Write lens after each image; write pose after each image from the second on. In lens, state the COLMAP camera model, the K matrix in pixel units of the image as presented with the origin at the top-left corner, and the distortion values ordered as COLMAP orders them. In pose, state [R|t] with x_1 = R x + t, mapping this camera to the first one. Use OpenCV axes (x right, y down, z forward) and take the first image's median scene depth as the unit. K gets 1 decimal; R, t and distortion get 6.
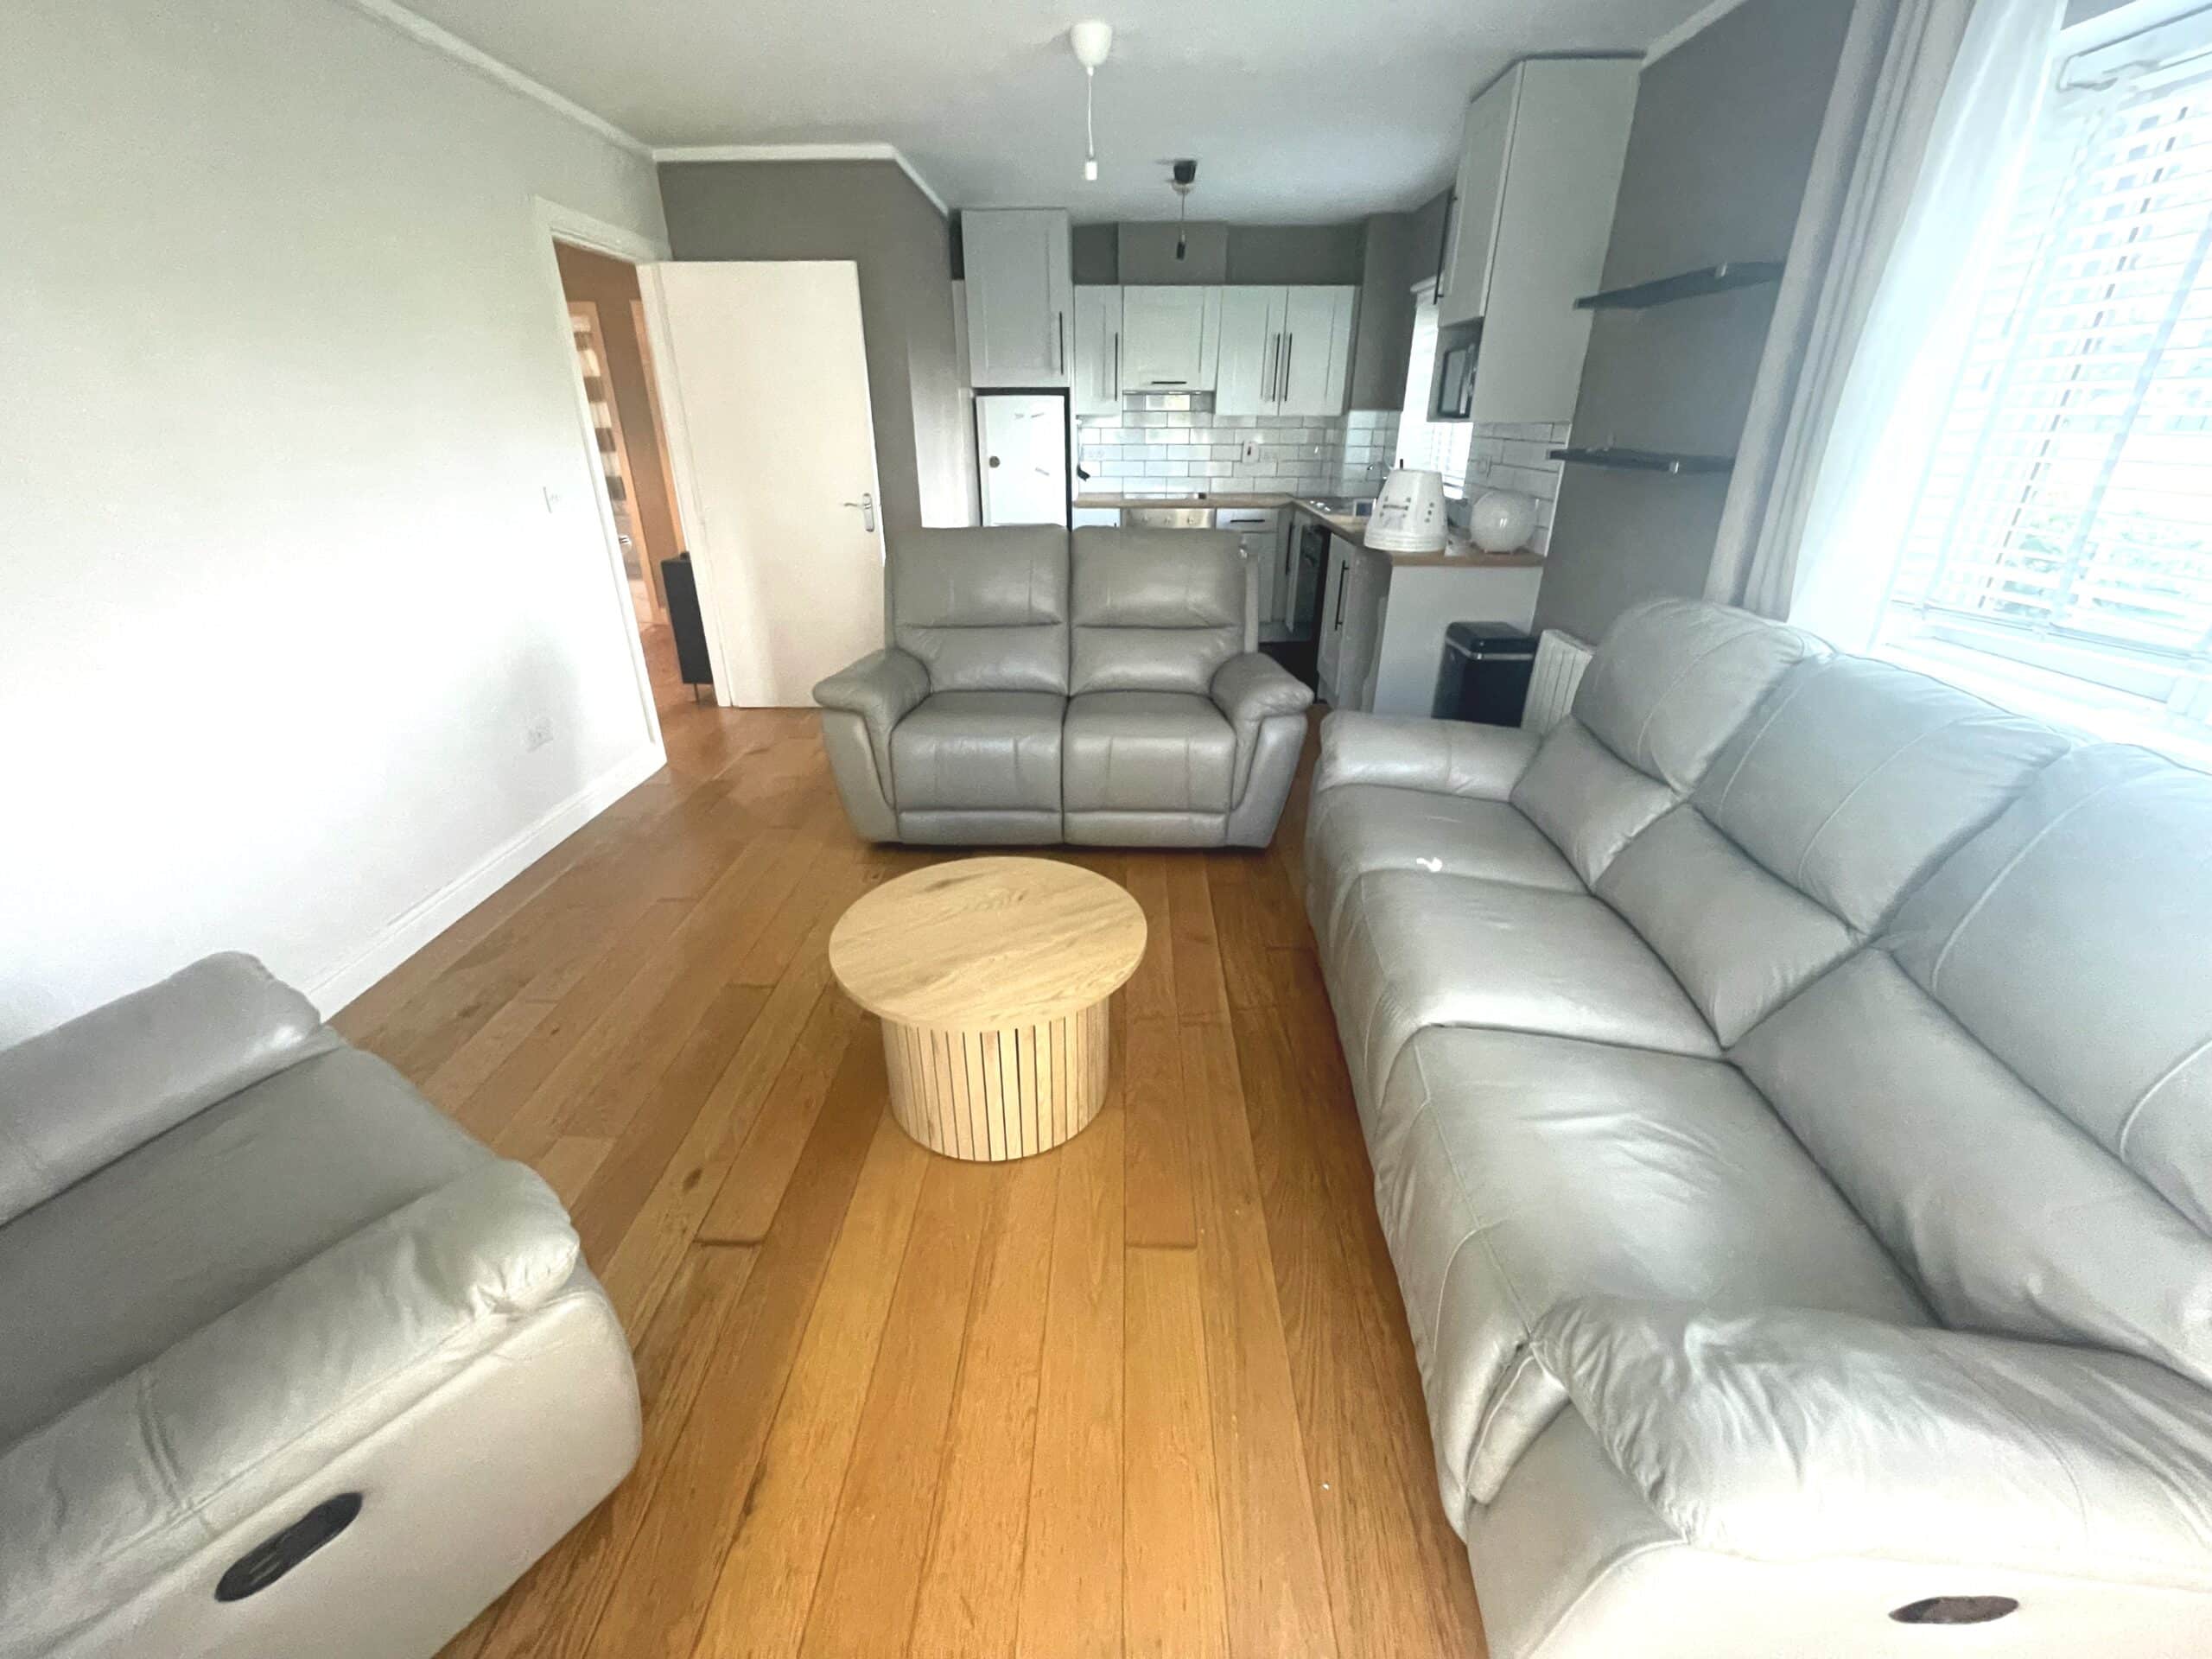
lens RADIAL K [[901.0, 0, 1106.0], [0, 901.0, 829.5], [0, 0, 1]] dist [-0.001425, -0.000278]
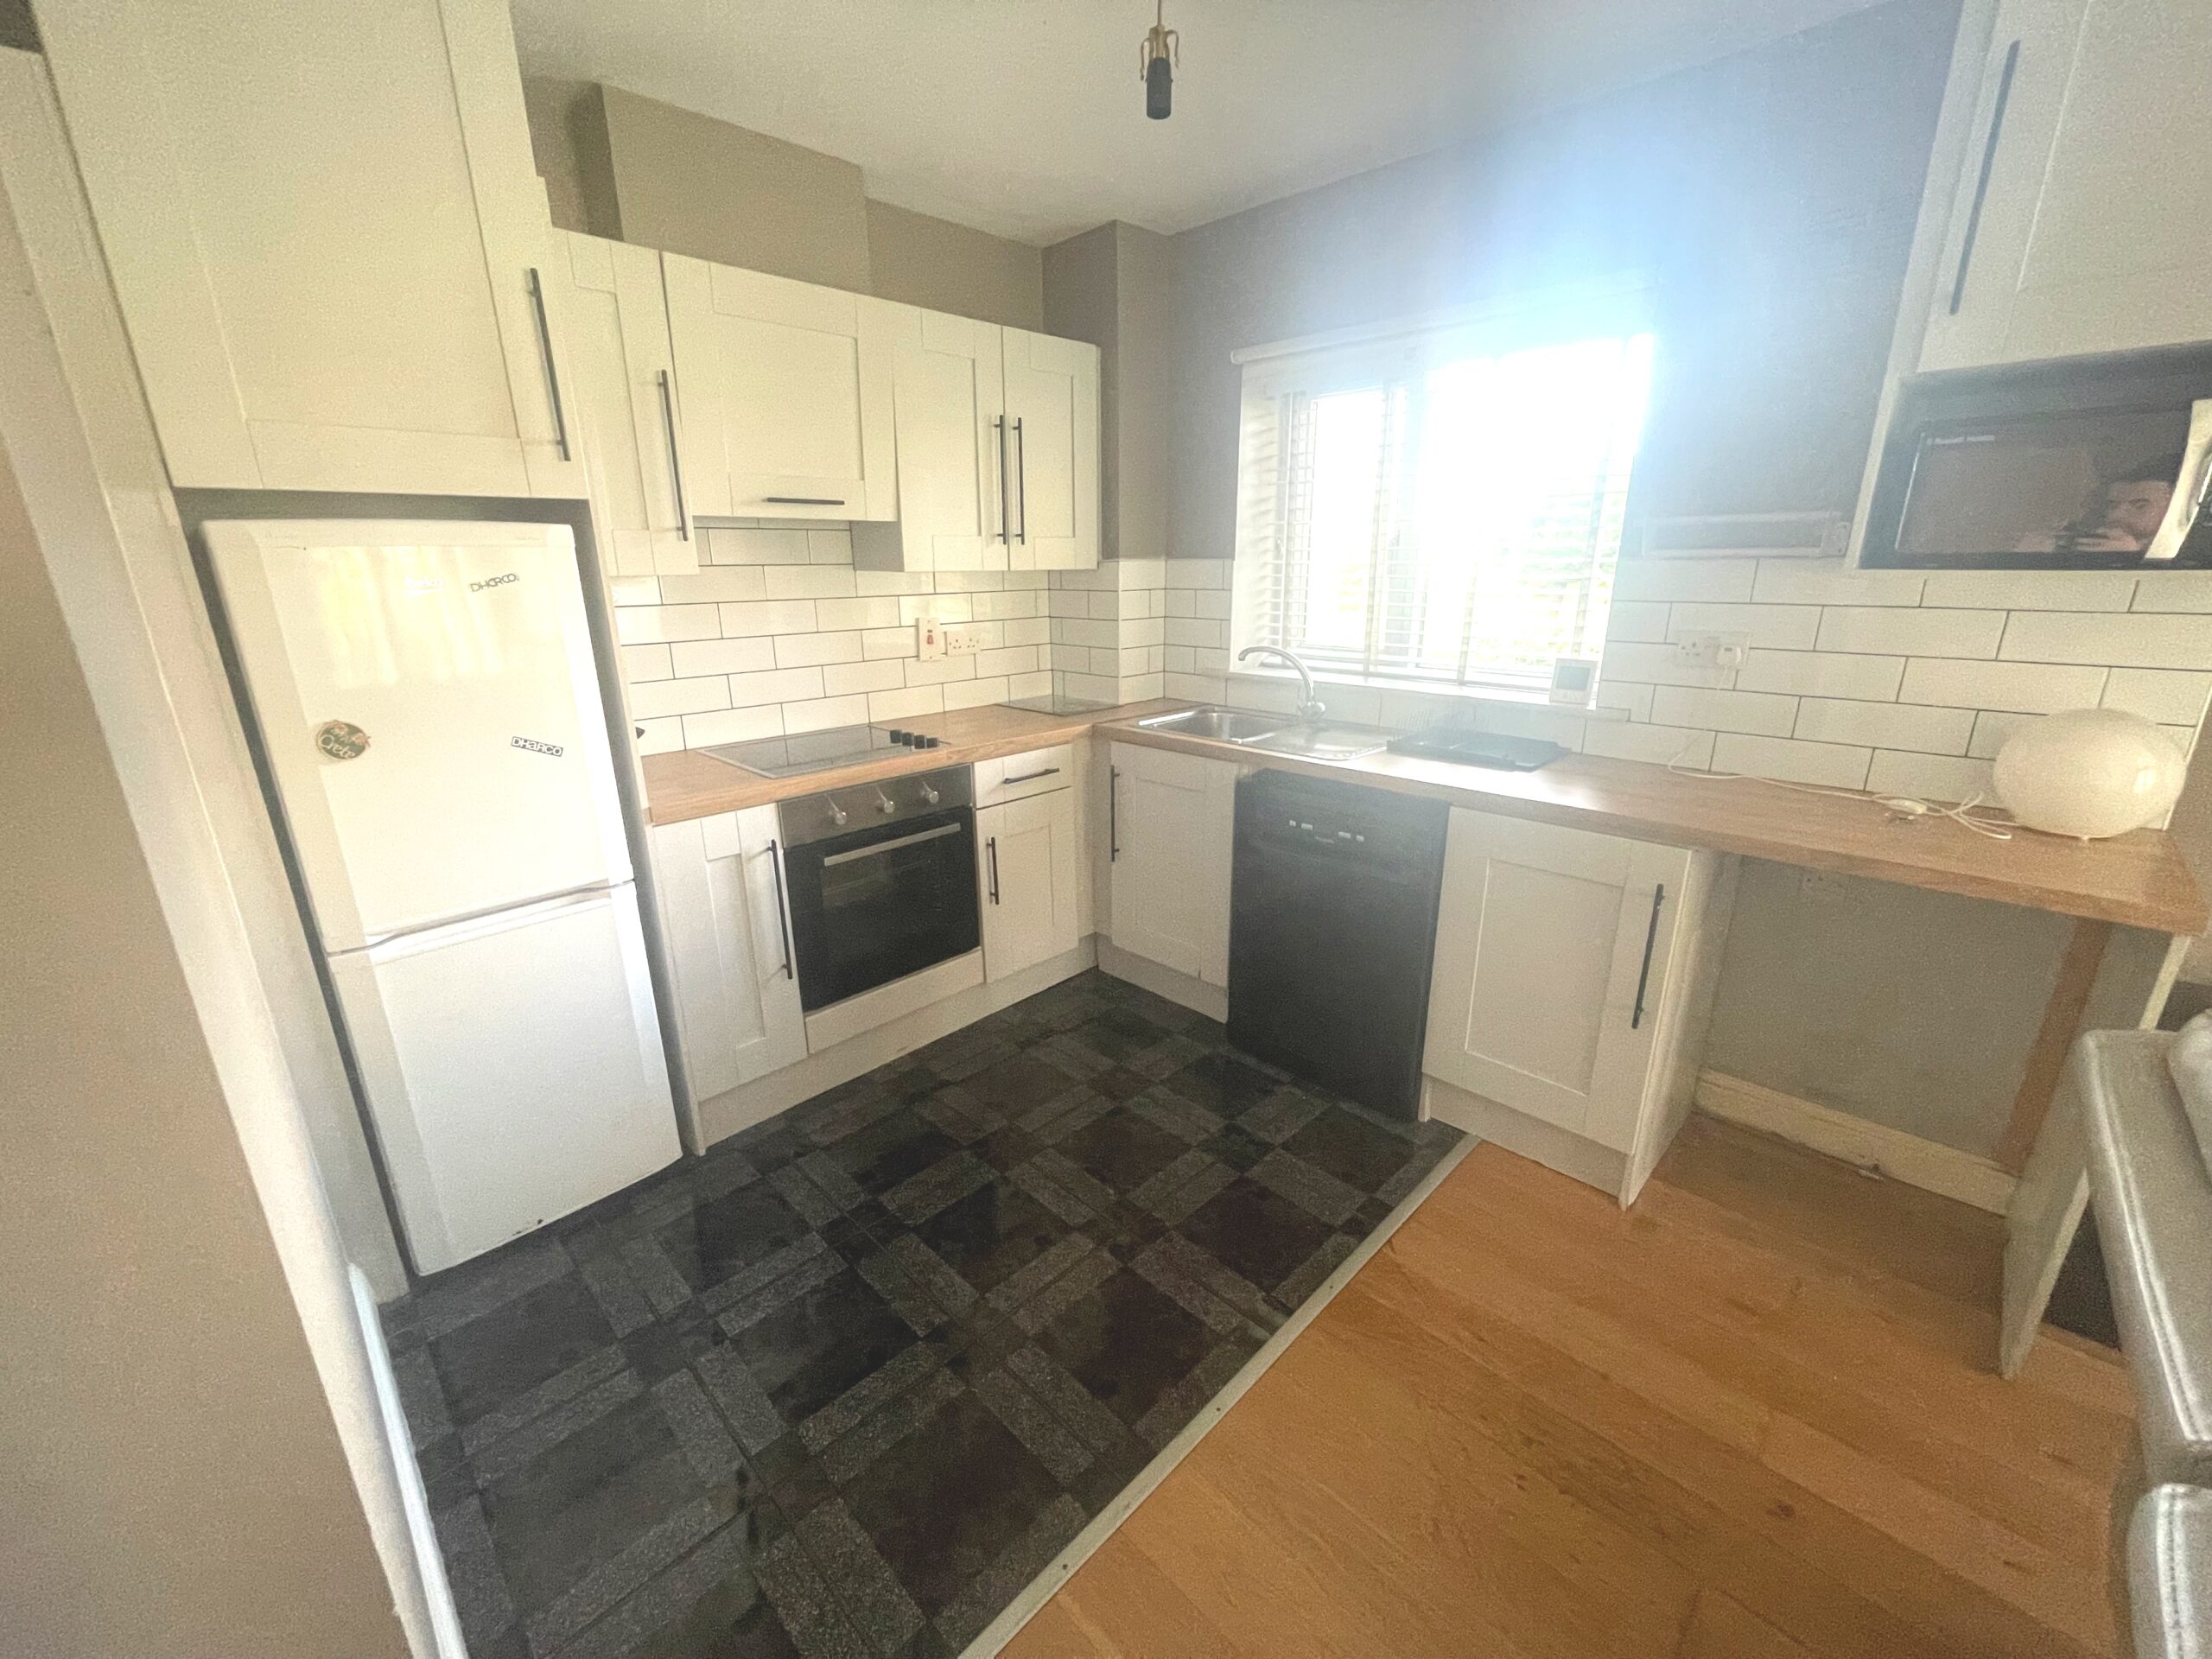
lens RADIAL K [[901.0, 0, 1106.0], [0, 901.0, 829.5], [0, 0, 1]] dist [-0.001425, -0.000278]
pose [[0.692036, -0.214508, 0.689255, -0.156145], [0.309384, 0.950823, -0.014720, -0.299941], [-0.652202, 0.223431, 0.724369, 0.636672]]
